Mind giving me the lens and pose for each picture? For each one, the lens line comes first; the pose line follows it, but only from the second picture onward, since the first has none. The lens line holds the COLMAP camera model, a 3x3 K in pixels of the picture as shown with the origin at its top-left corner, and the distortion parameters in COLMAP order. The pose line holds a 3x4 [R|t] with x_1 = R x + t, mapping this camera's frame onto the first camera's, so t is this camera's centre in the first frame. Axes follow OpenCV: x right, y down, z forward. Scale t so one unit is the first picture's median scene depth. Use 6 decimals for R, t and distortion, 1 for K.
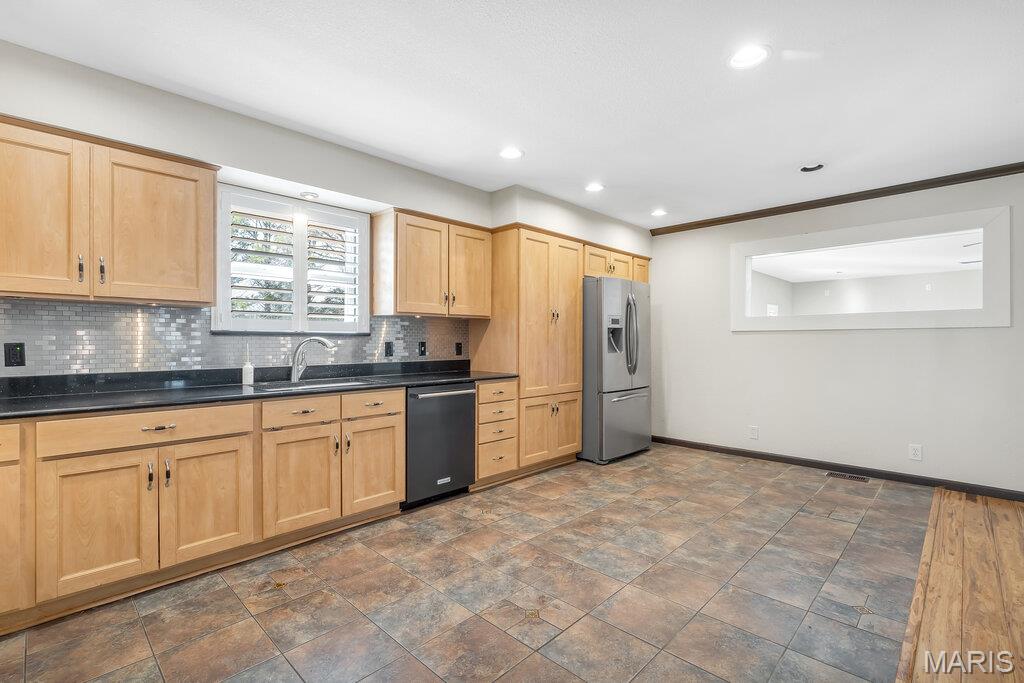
lens RADIAL K [[467.9, 0, 507.8], [0, 467.9, 343.7], [0, 0, 1]] dist [-0.013094, -0.000141]
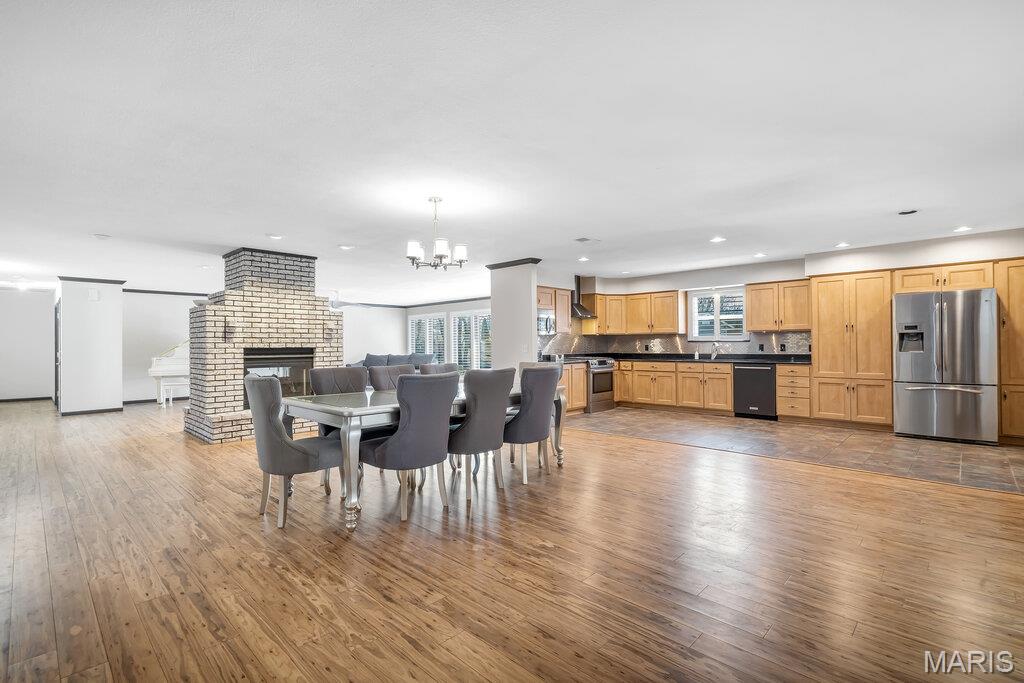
lens RADIAL K [[467.9, 0, 507.8], [0, 467.9, 343.7], [0, 0, 1]] dist [-0.013094, -0.000141]
pose [[0.006020, -0.004206, -0.999973, 2.461828], [-0.002092, 0.999989, -0.004219, 0.006781], [0.999980, 0.002117, 0.006011, -0.188693]]
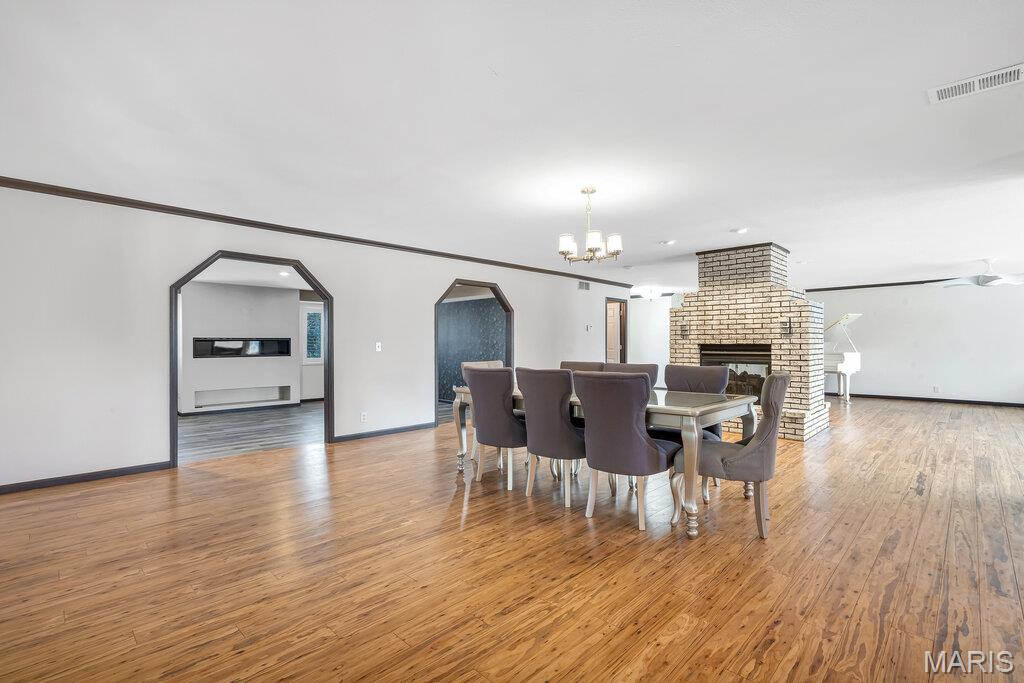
lens RADIAL K [[473.4, 0, 513.2], [0, 473.4, 341.2], [0, 0, 1]] dist [-0.000569, 0.000163]
pose [[-0.999961, 0.003163, -0.008197, 1.221992], [0.003132, 0.999988, 0.003797, -0.007178], [0.008209, 0.003771, -0.999959, 1.032756]]
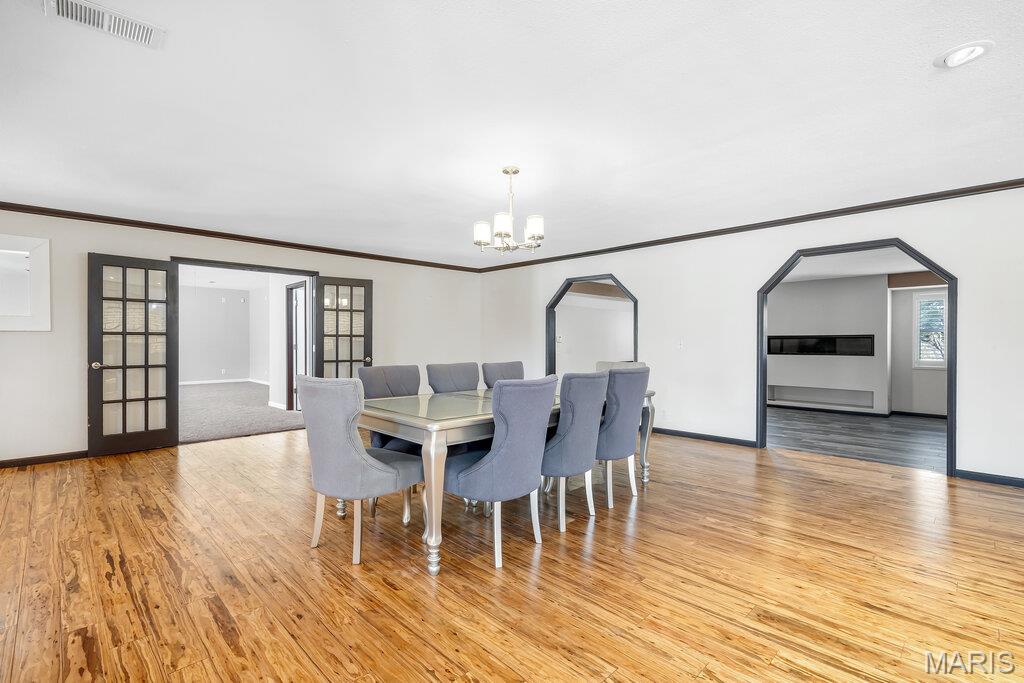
lens RADIAL K [[473.4, 0, 513.2], [0, 473.4, 341.2], [0, 0, 1]] dist [-0.000569, 0.000163]
pose [[0.018591, -0.002027, 0.999825, -0.305361], [0.008684, 0.999961, 0.001866, -0.003943], [-0.999789, 0.008648, 0.018608, -0.423388]]
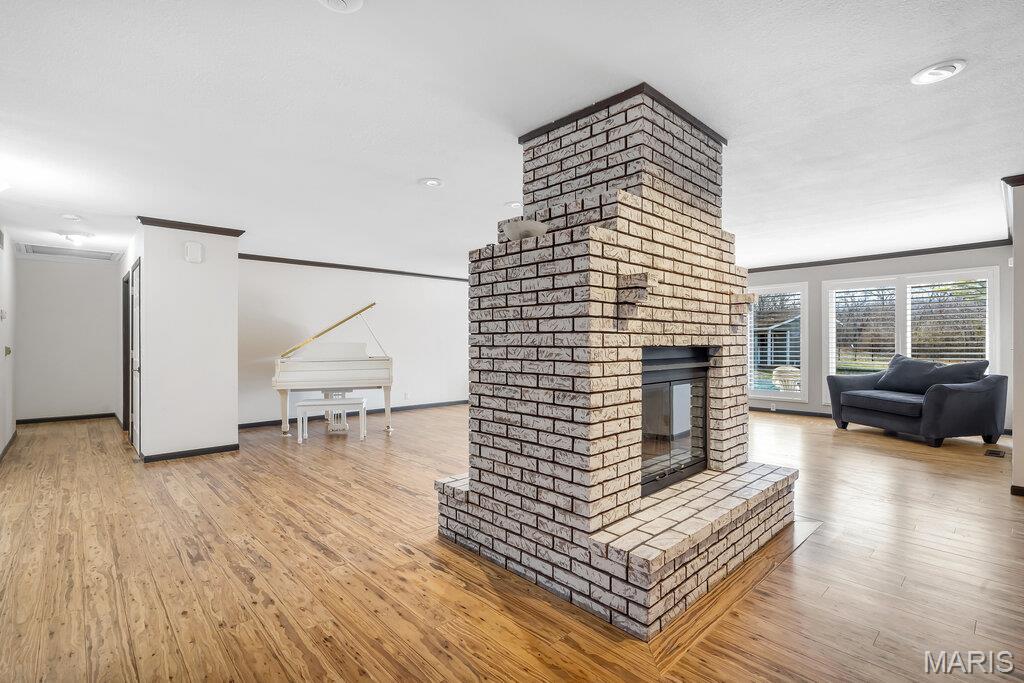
lens RADIAL K [[467.9, 0, 507.8], [0, 467.9, 343.7], [0, 0, 1]] dist [-0.013094, -0.000141]
pose [[-0.045959, 0.001901, -0.998942, 1.099701], [-0.006360, 0.999977, 0.002196, 0.014708], [0.998923, 0.006454, -0.045946, -1.637359]]
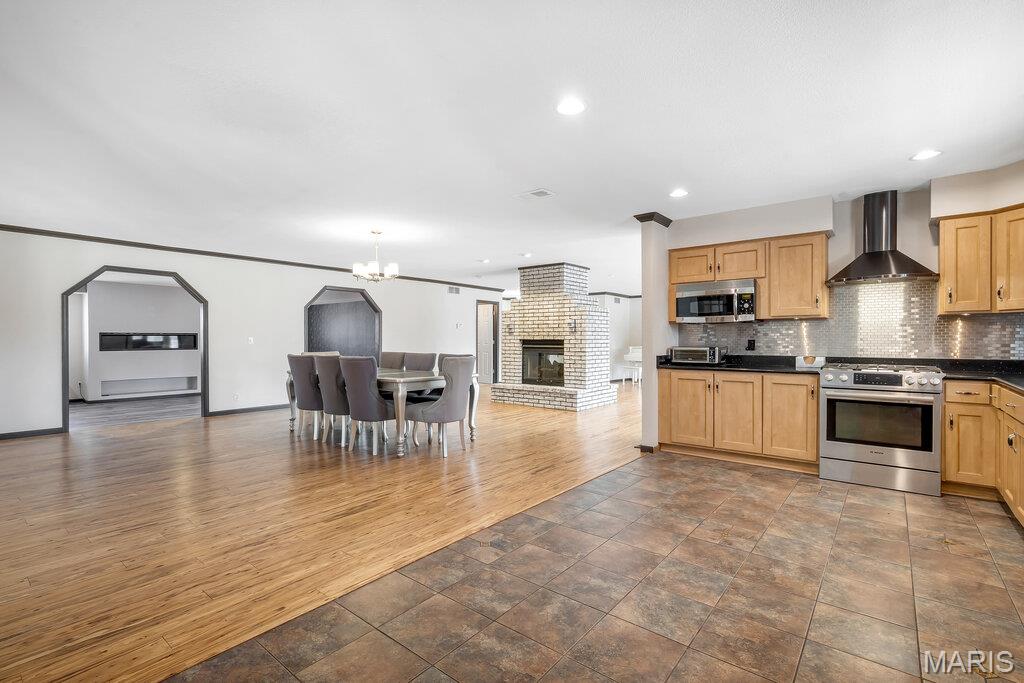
lens RADIAL K [[473.4, 0, 513.2], [0, 473.4, 341.2], [0, 0, 1]] dist [-0.000569, 0.000163]
pose [[-0.994548, 0.000438, -0.104282, 0.607662], [-0.000920, 0.999915, 0.012974, -0.009188], [0.104278, 0.012999, -0.994463, 1.707102]]
